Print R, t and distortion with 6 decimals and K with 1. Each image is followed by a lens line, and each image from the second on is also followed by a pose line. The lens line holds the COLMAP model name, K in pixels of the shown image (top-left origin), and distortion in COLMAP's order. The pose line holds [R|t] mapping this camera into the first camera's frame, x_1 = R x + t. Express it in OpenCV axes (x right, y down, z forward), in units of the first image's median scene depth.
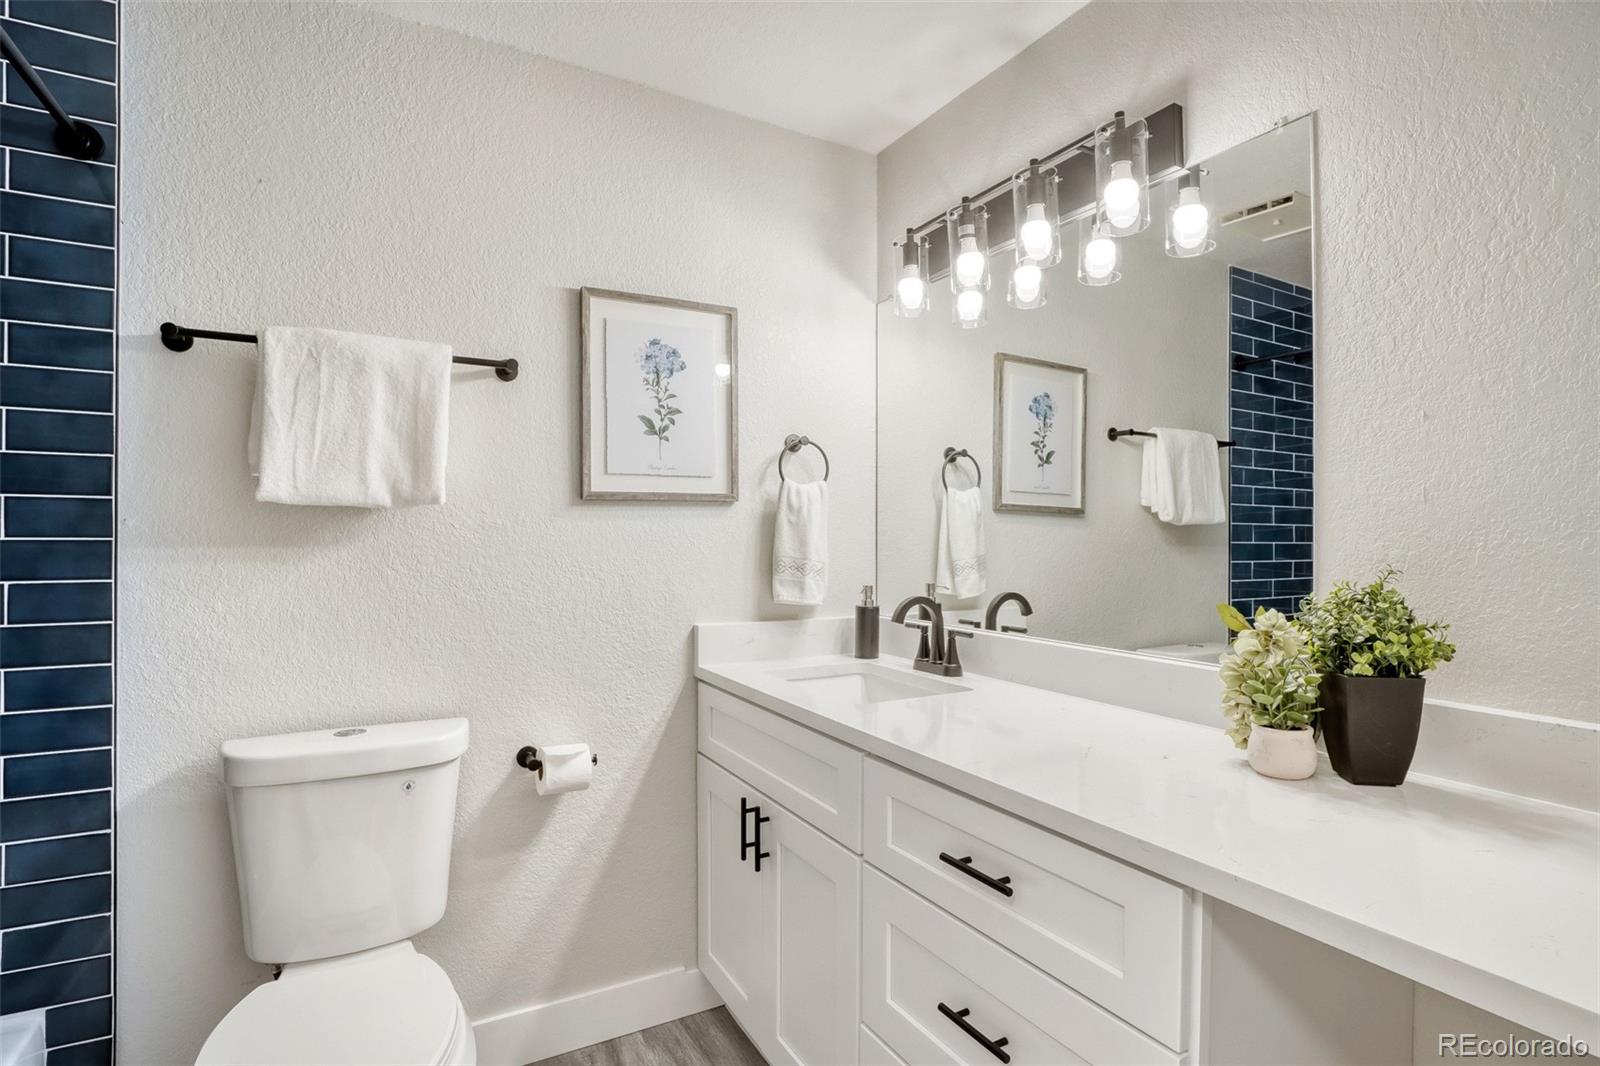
lens RADIAL K [[782.4, 0, 799.2], [0, 782.4, 533.8], [0, 0, 1]] dist [-0.043219, 0.008308]
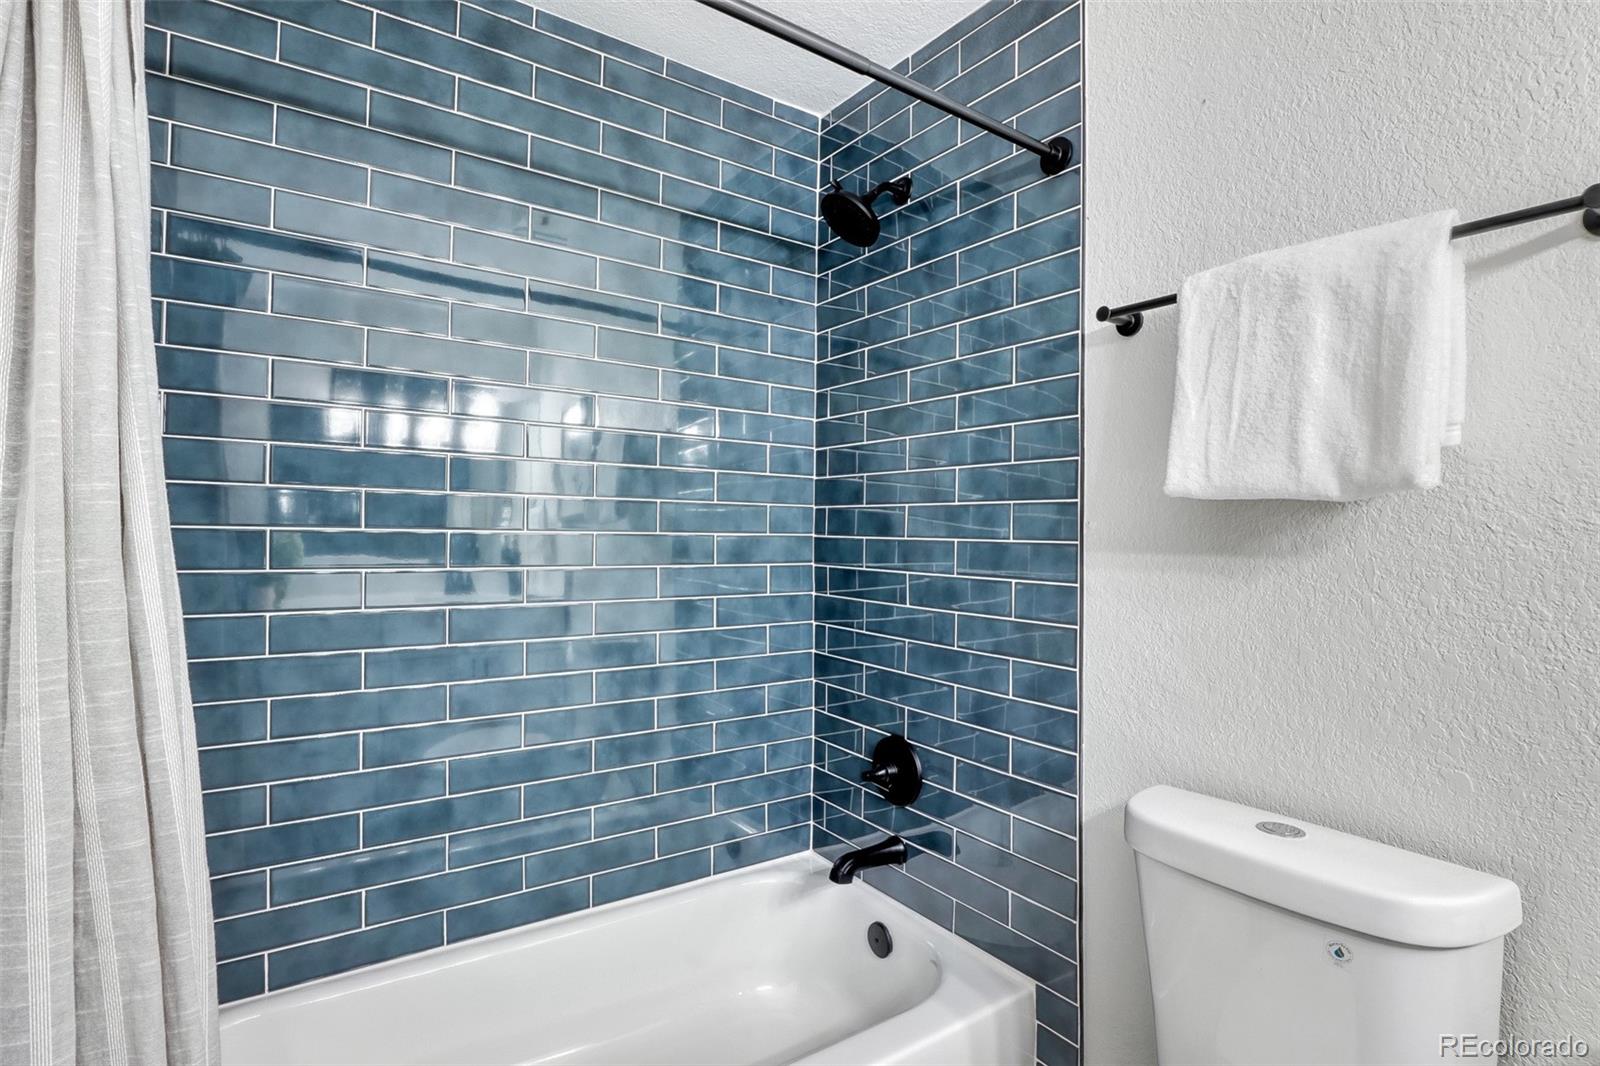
lens RADIAL K [[782.4, 0, 798.7], [0, 782.4, 524.6], [0, 0, 1]] dist [-0.043219, 0.008308]
pose [[0.100397, -0.010955, -0.994887, 0.053922], [-0.010802, 0.999868, -0.012100, -0.000287], [0.994889, 0.011961, 0.100265, 0.514313]]
